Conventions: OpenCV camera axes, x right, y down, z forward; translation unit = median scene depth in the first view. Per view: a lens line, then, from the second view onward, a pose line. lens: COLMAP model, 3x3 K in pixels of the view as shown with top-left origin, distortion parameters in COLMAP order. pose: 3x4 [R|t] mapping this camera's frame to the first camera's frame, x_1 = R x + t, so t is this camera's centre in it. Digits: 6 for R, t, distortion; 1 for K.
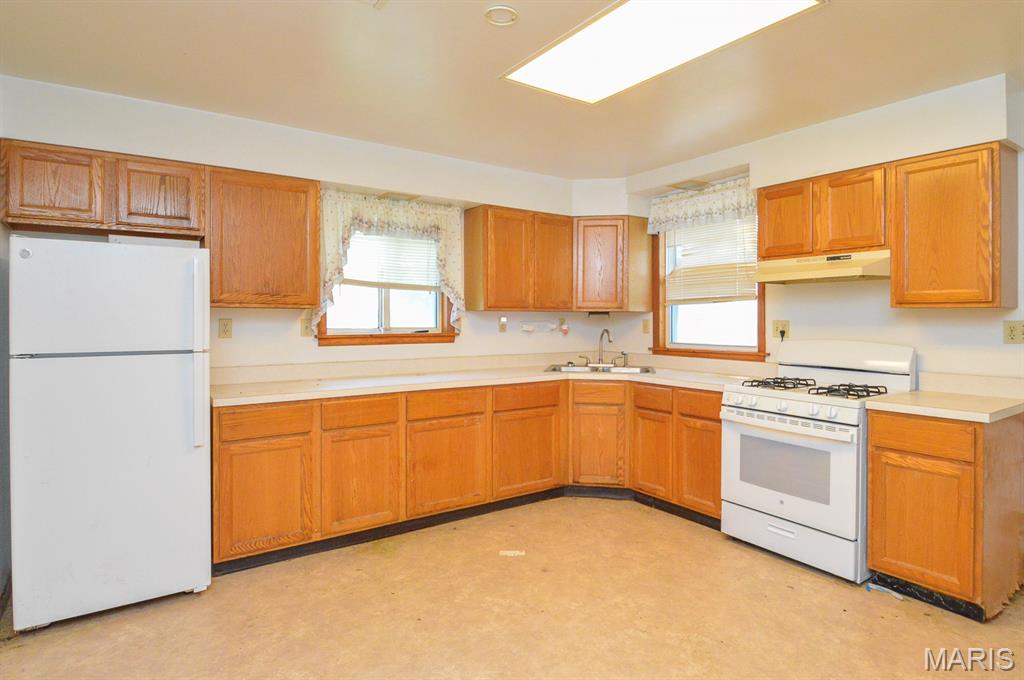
lens RADIAL K [[545.5, 0, 513.7], [0, 545.5, 322.5], [0, 0, 1]] dist [-0.000534, -0.013864]
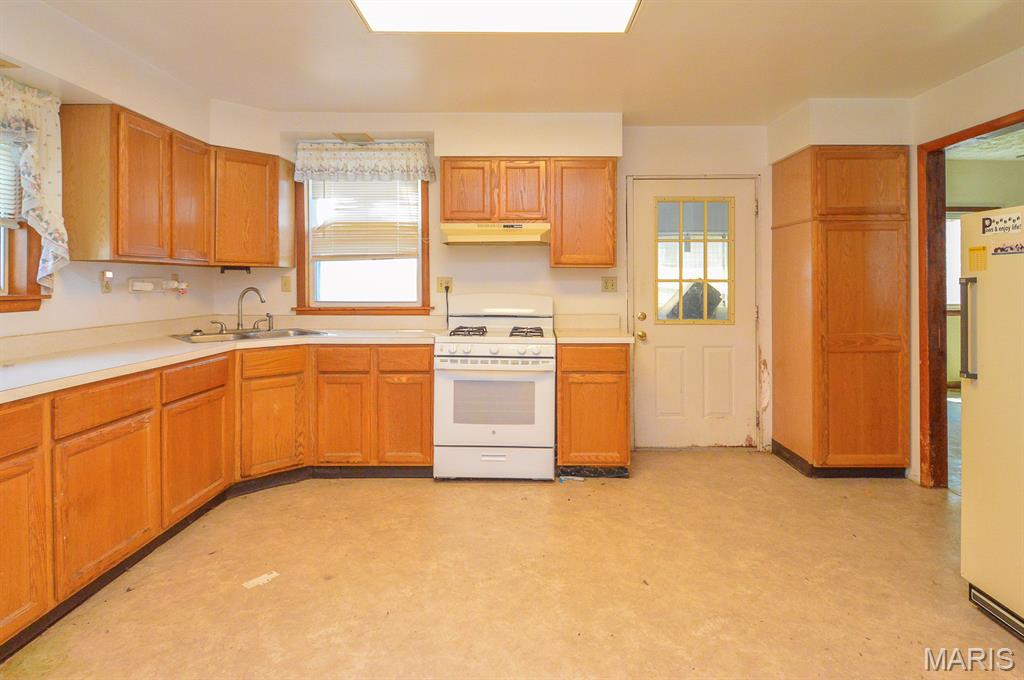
lens RADIAL K [[554.3, 0, 513.4], [0, 554.3, 279.8], [0, 0, 1]] dist [0.000643, -0.014978]
pose [[0.583419, 0.002829, 0.812167, -0.362390], [0.004321, 0.999969, -0.006588, 0.009971], [-0.812160, 0.007353, 0.583388, 0.224125]]
